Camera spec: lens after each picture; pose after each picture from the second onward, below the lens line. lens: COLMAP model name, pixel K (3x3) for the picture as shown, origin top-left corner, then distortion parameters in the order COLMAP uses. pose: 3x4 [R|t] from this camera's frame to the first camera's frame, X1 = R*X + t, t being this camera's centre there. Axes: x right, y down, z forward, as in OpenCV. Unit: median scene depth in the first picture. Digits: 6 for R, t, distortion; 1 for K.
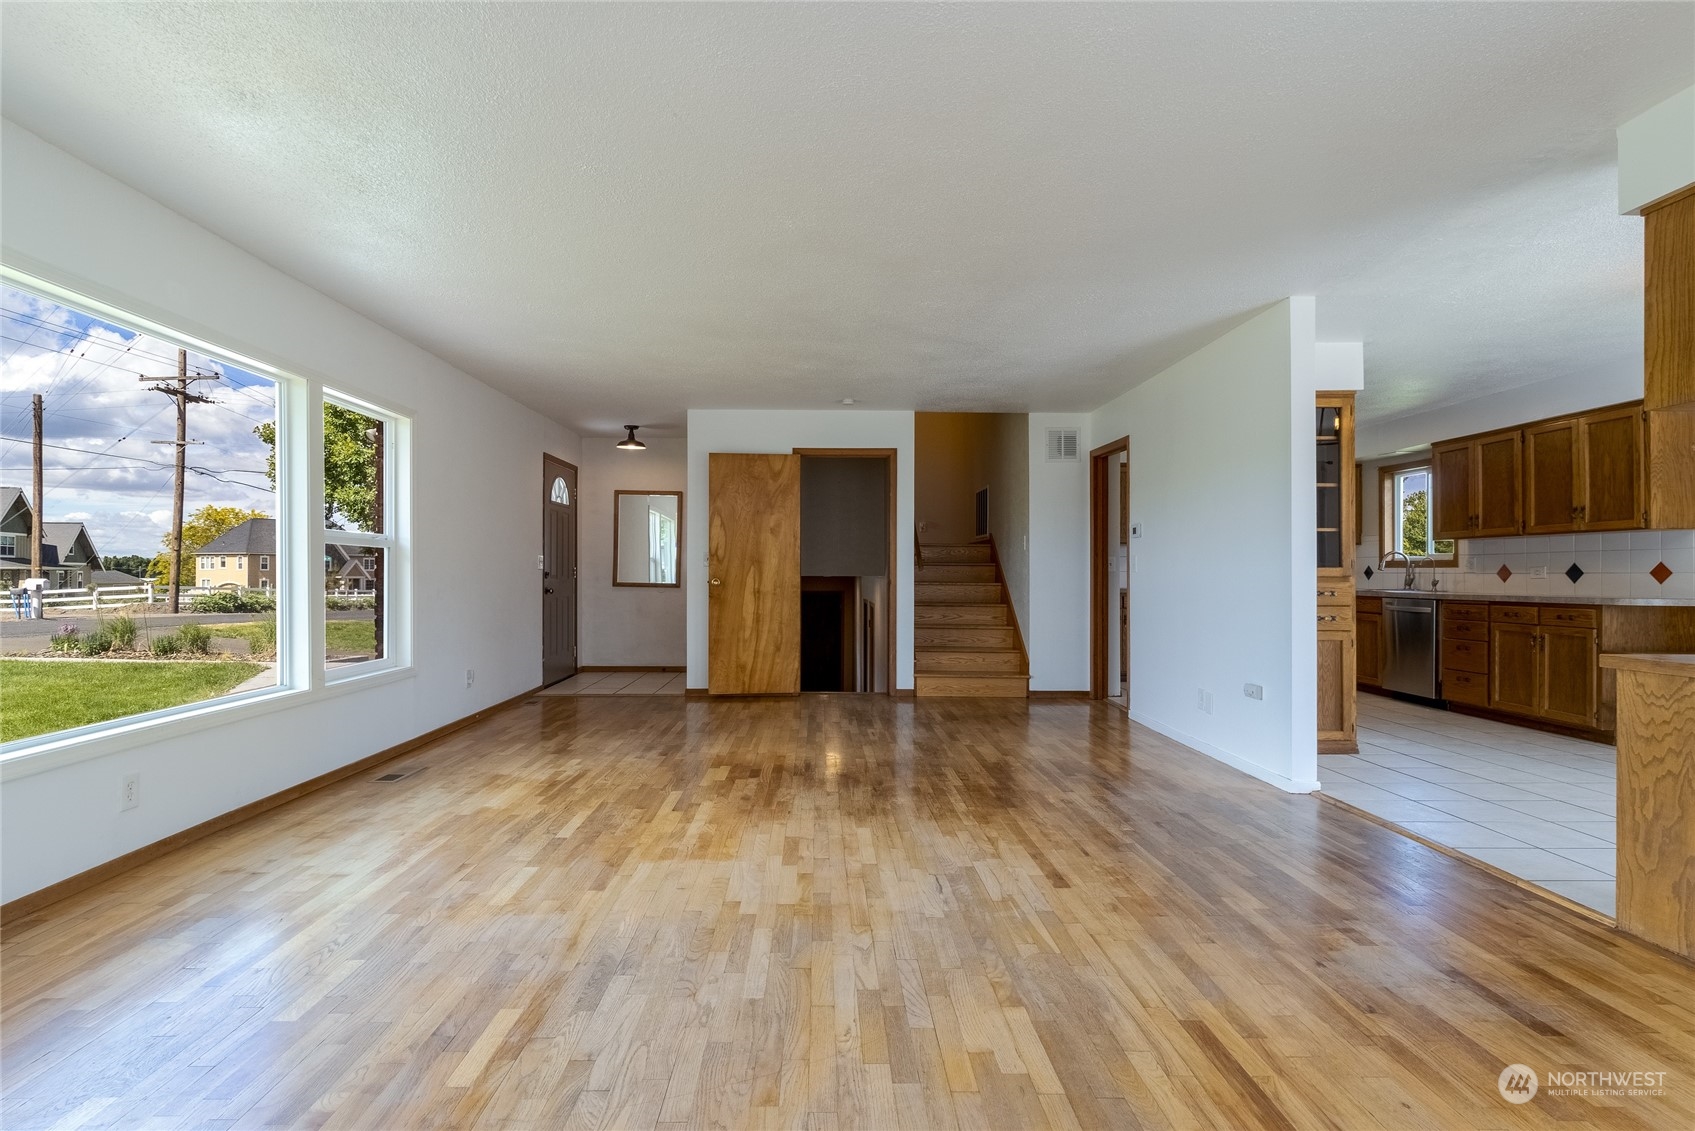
lens RADIAL K [[800.3, 0, 829.6], [0, 800.3, 571.5], [0, 0, 1]] dist [0.000576, 0.000511]
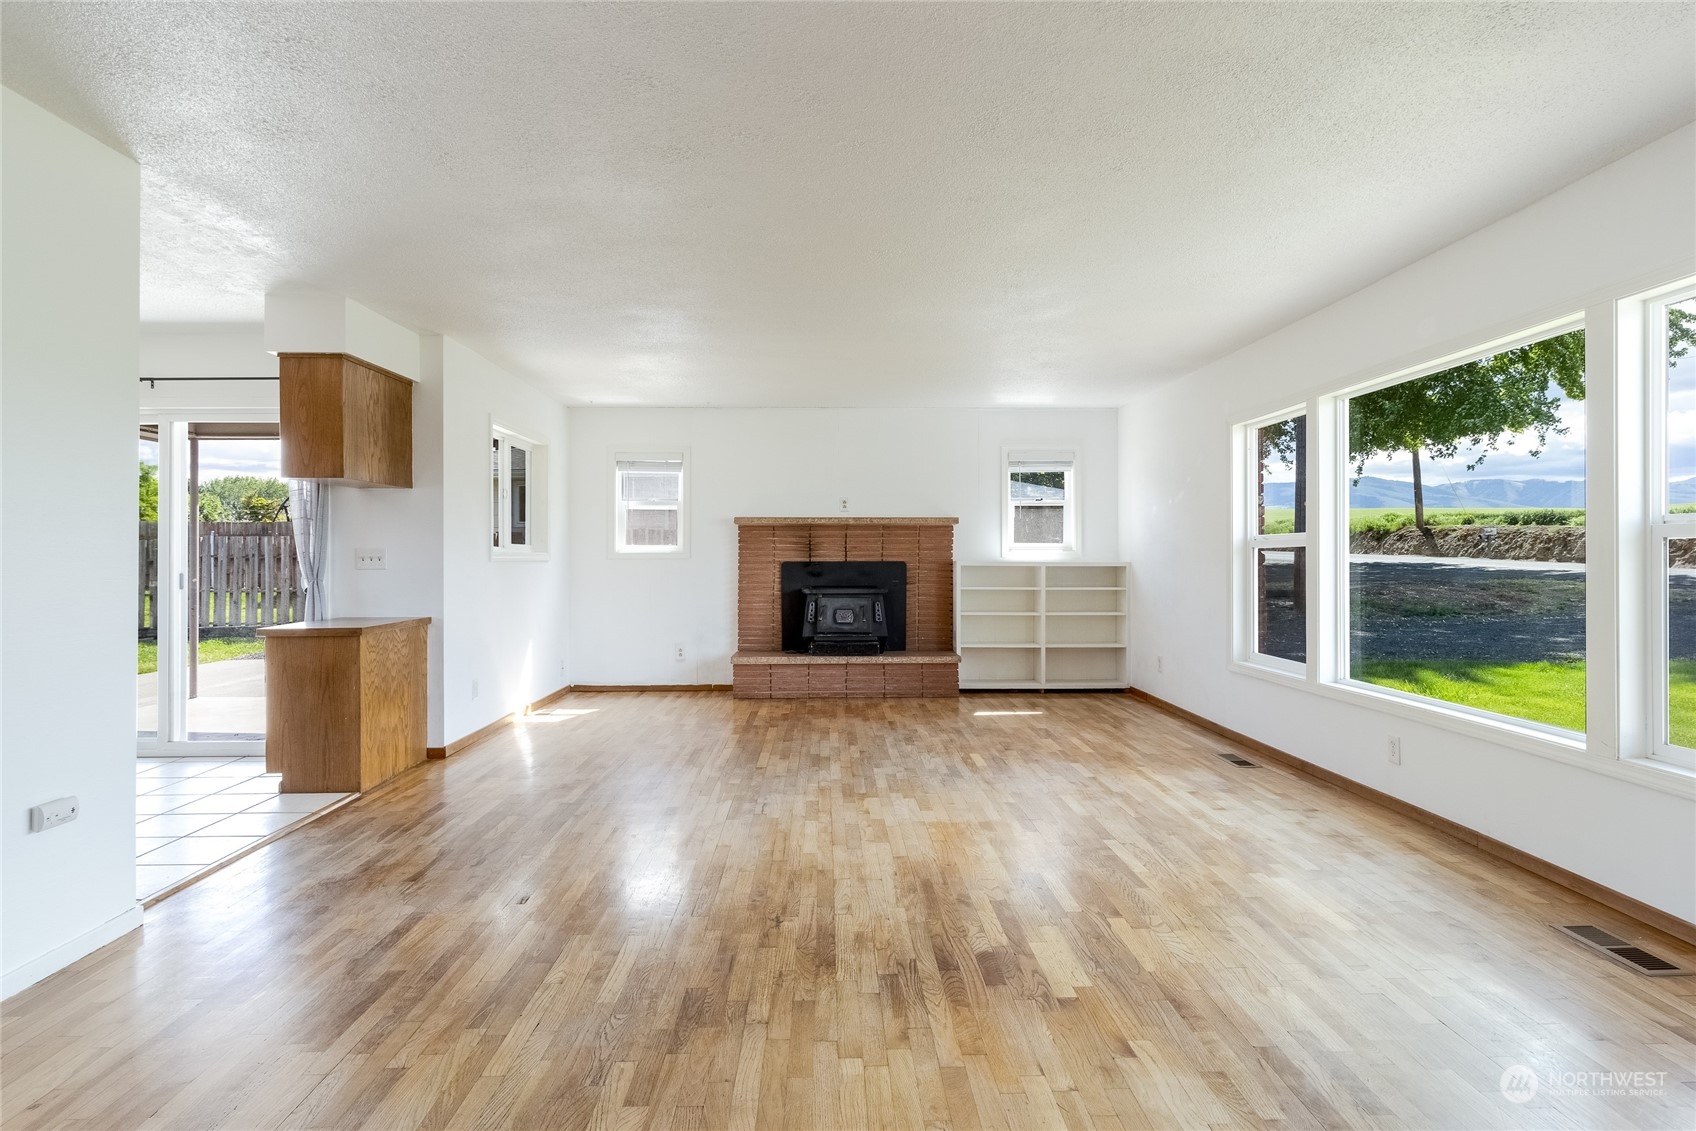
lens RADIAL K [[866.7, 0, 849.0], [0, 866.7, 559.1], [0, 0, 1]] dist [-0.000710, -0.000071]
pose [[-0.999866, 0.001543, -0.016322, 0.011695], [0.001534, 0.999999, 0.000545, -0.023836], [0.016323, 0.000520, -0.999867, 1.986414]]
